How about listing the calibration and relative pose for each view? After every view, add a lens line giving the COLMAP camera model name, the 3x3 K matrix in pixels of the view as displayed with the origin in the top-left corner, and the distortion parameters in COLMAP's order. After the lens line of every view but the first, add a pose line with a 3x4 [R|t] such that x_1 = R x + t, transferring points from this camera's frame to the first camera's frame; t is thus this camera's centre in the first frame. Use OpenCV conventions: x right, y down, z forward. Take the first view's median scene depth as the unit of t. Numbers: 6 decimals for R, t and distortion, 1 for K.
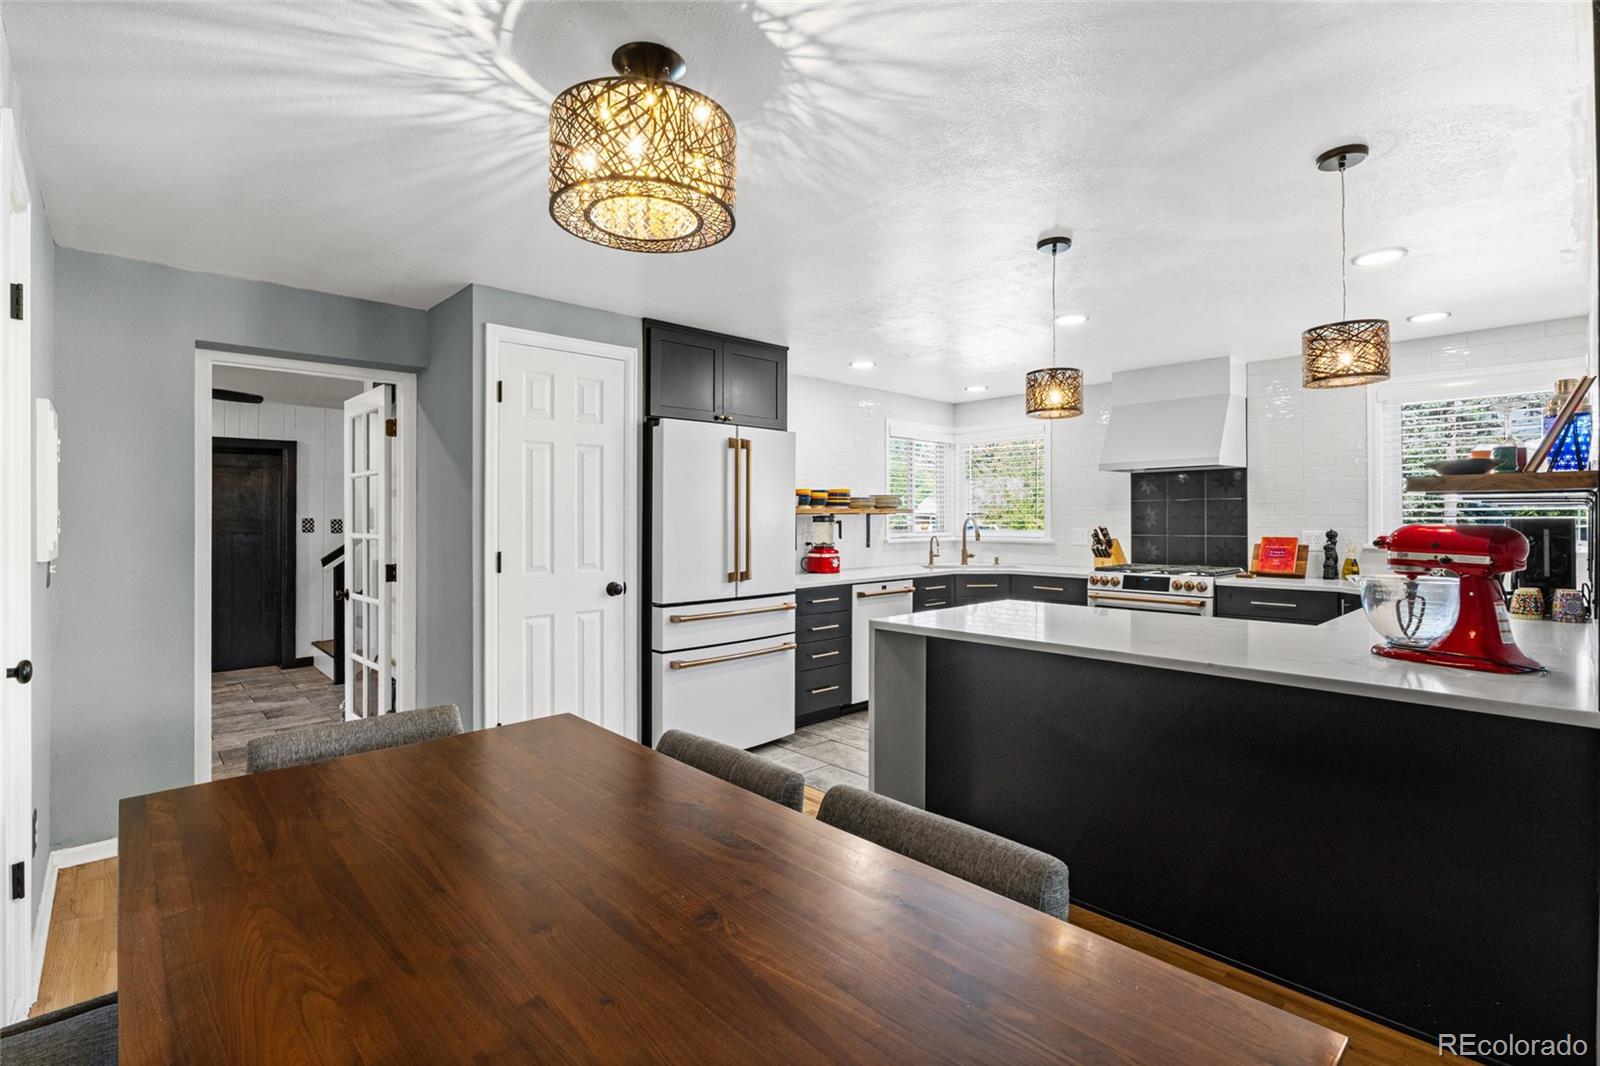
lens RADIAL K [[731.5, 0, 797.0], [0, 731.5, 501.8], [0, 0, 1]] dist [-0.012372, 0.000367]
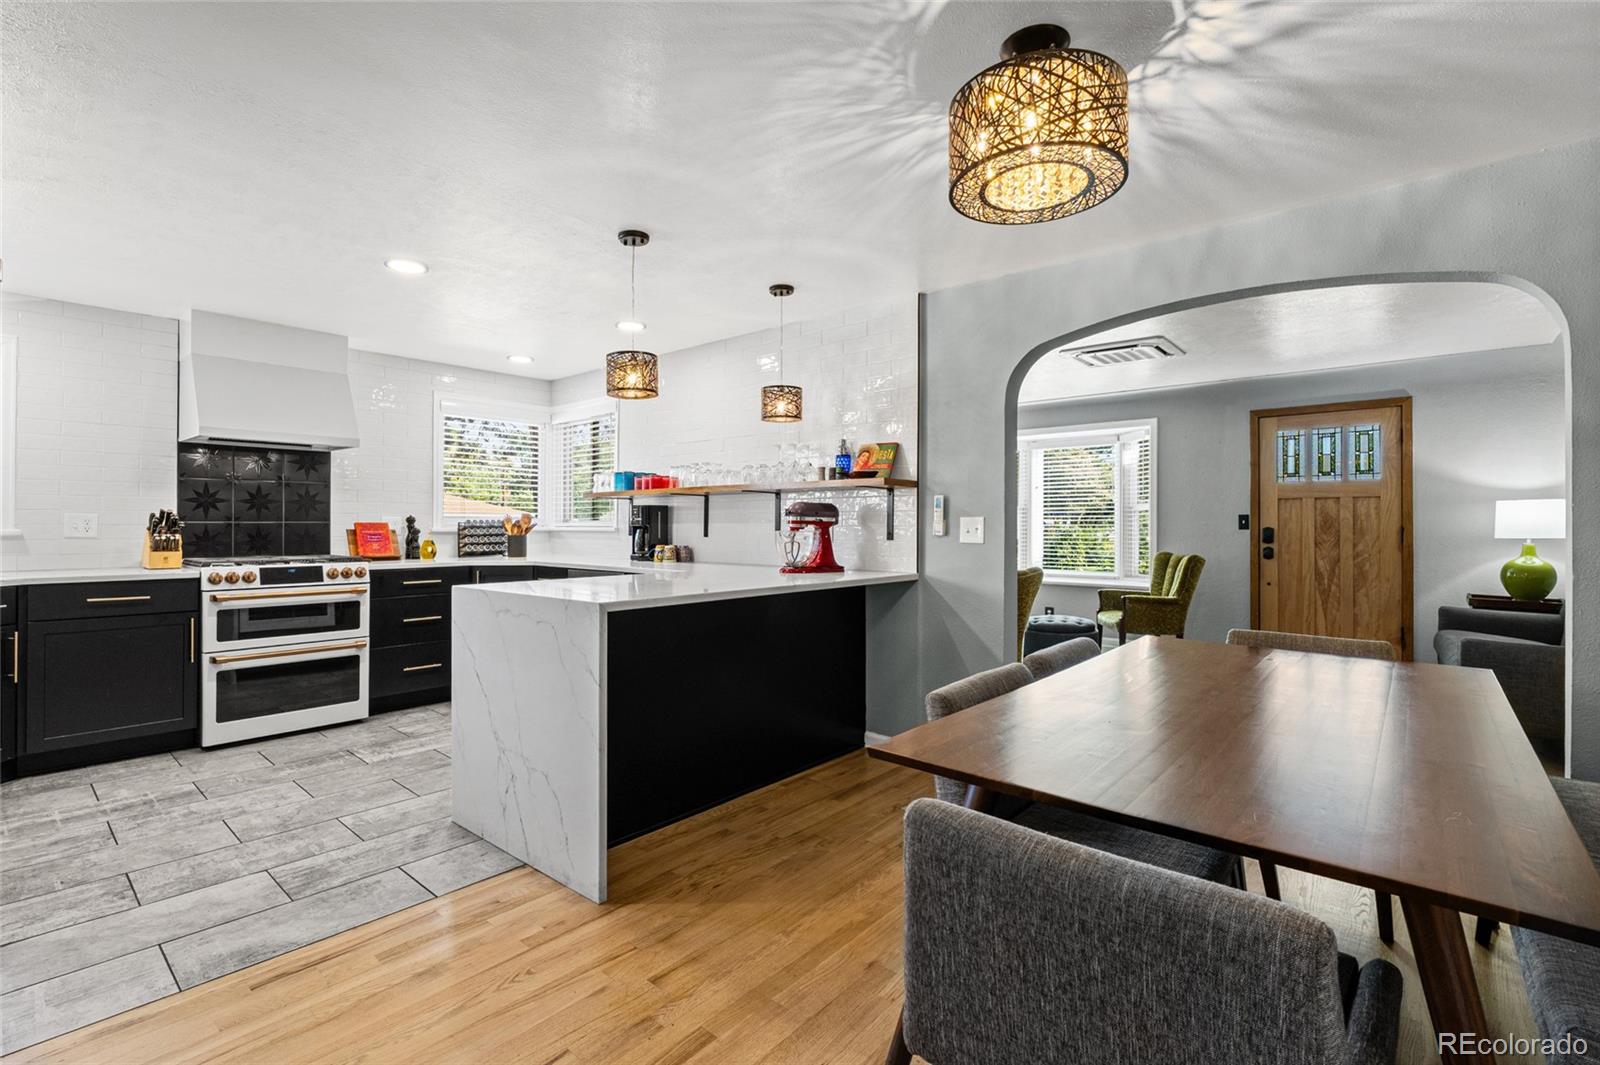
lens RADIAL K [[720.6, 0, 800.6], [0, 720.6, 523.1], [0, 0, 1]] dist [-0.004946, -0.000741]
pose [[-0.111718, 0.006134, 0.993721, -0.450876], [-0.026841, 0.999597, -0.009188, 0.045120], [-0.993377, -0.027699, -0.111509, 0.535345]]
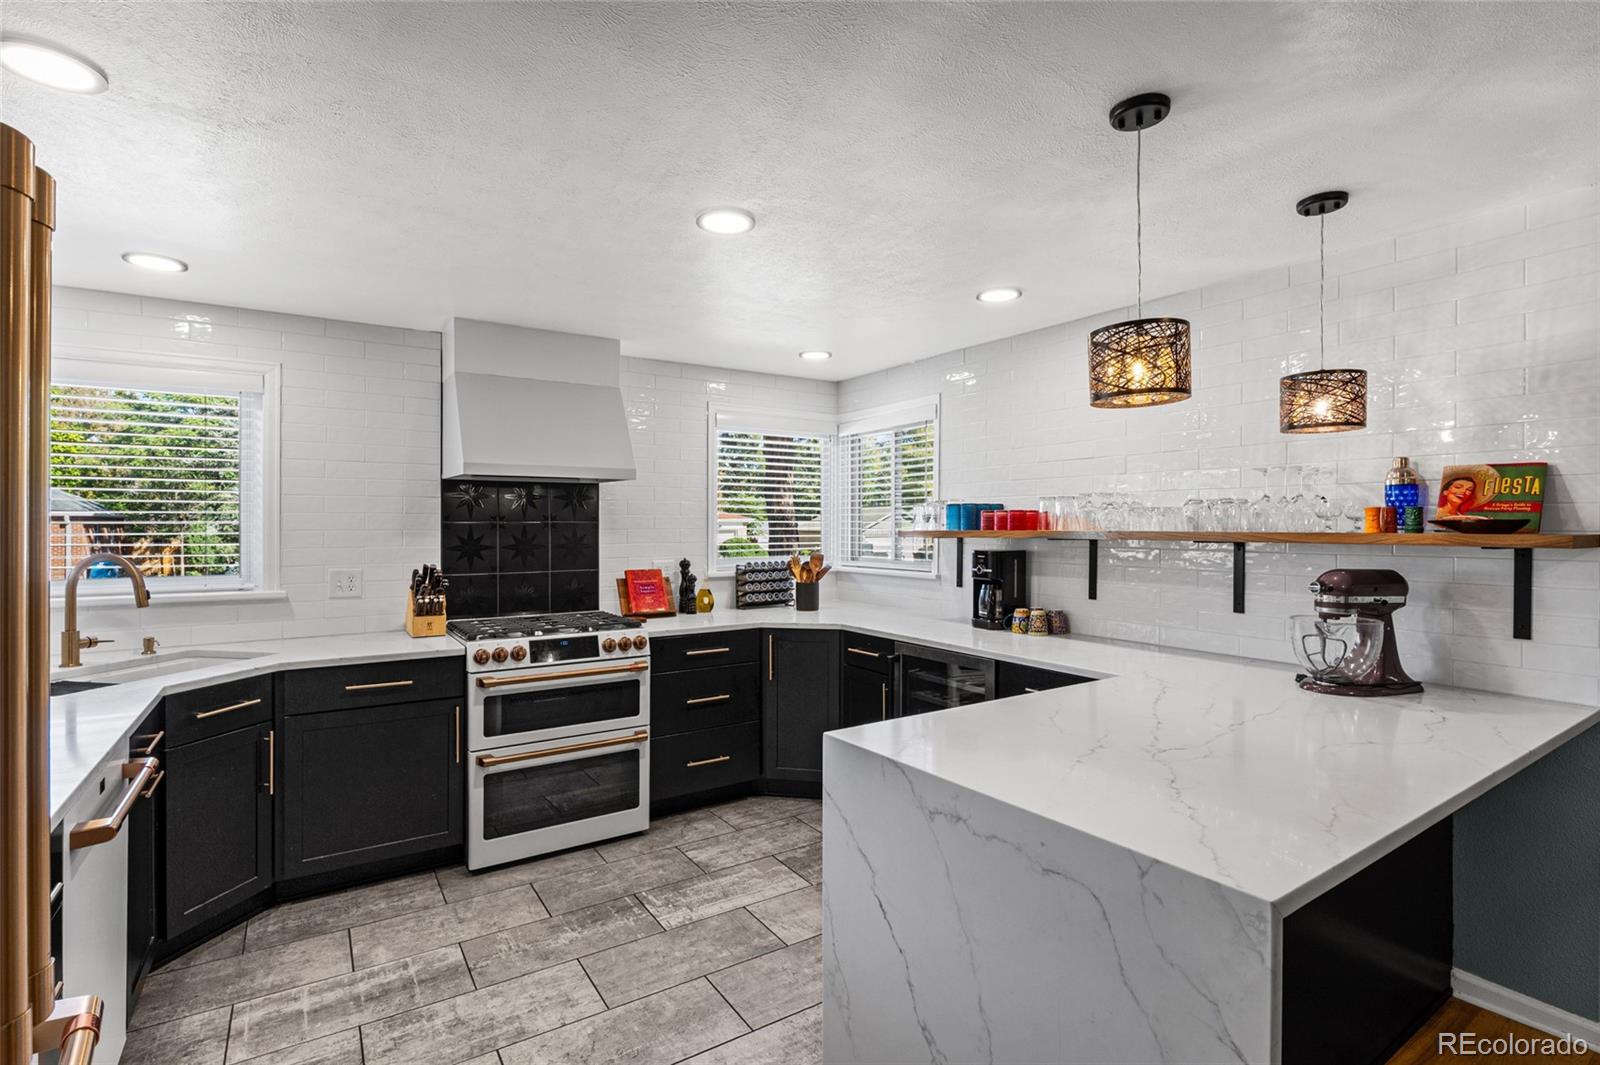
lens RADIAL K [[762.8, 0, 804.1], [0, 762.8, 525.3], [0, 0, 1]] dist [-0.003062, -0.000094]
pose [[0.161492, 0.003455, 0.986868, -0.186027], [-0.024316, 0.999704, 0.000479, -0.007488], [-0.986574, -0.024074, 0.161528, 0.715832]]
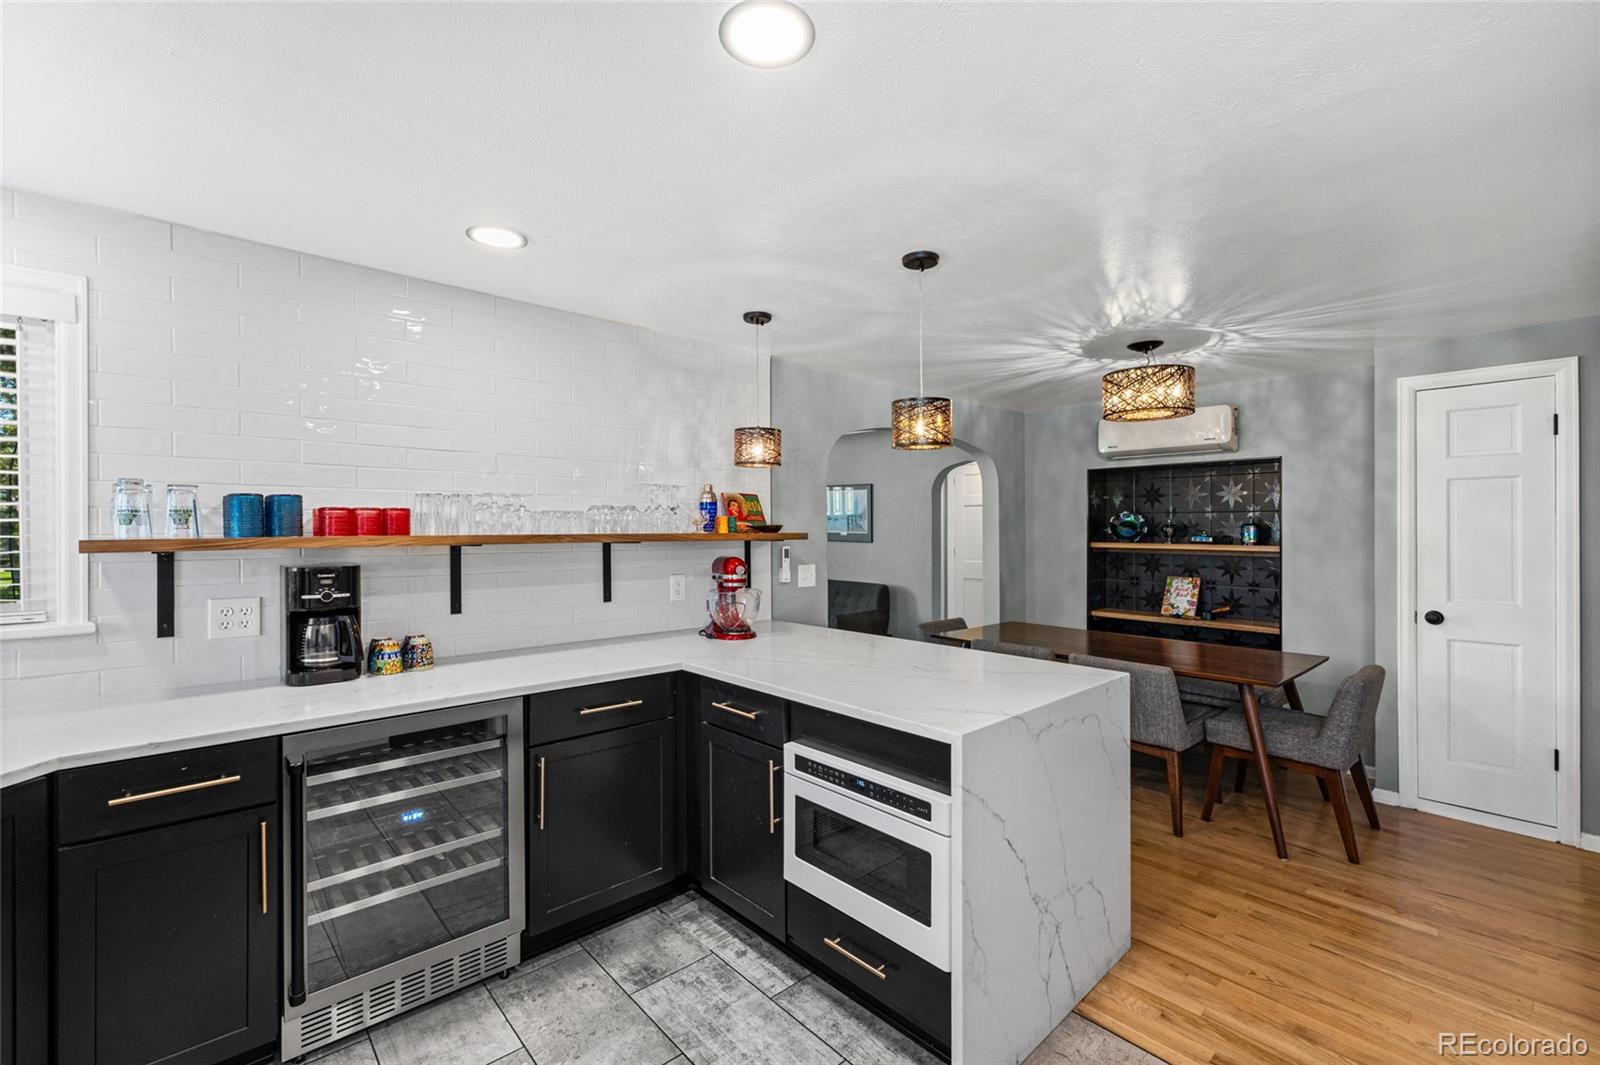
lens RADIAL K [[683.3, 0, 798.9], [0, 683.3, 527.7], [0, 0, 1]] dist [0.003857, 0.000209]
pose [[-0.999847, 0.005002, 0.016738, 0.303134], [0.004571, 0.999659, -0.025696, 0.001260], [-0.016861, -0.025615, -0.999530, 1.143853]]
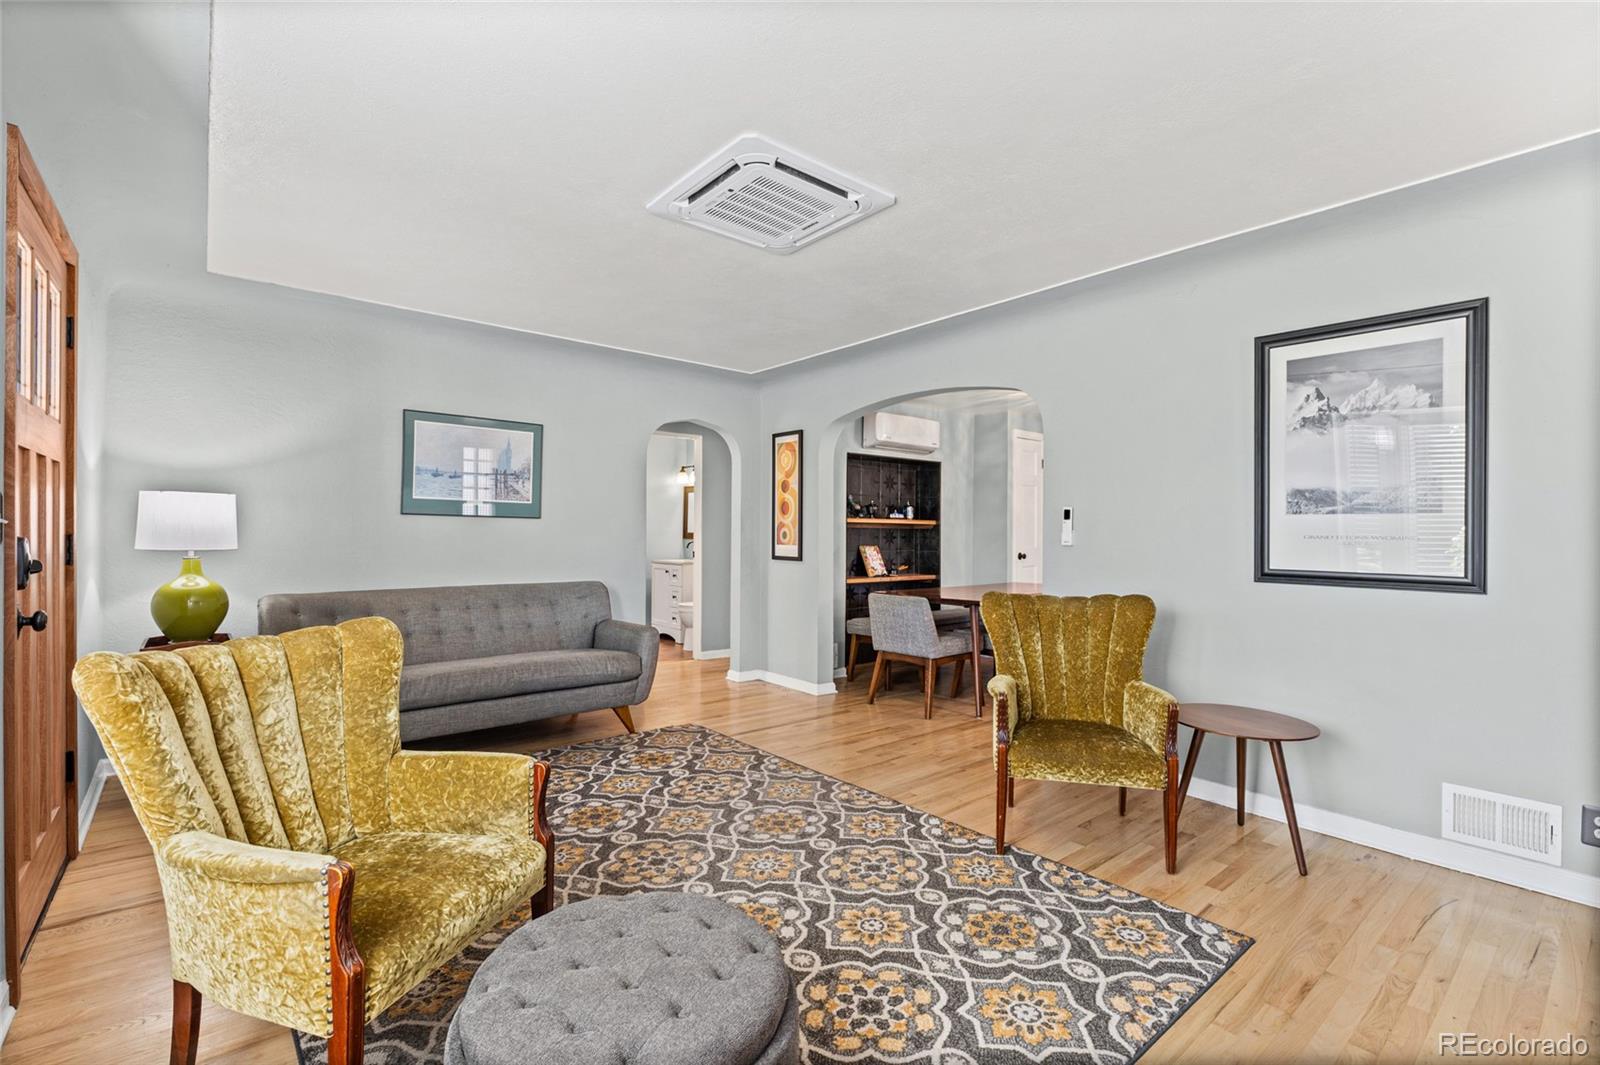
lens RADIAL K [[721.2, 0, 800.0], [0, 721.2, 532.5], [0, 0, 1]] dist [-0.011283, 0.000100]
pose [[-0.058757, 0.003740, -0.998265, 1.197933], [0.018786, 0.999820, 0.002640, 0.020987], [0.998096, -0.018598, -0.058816, -0.030273]]
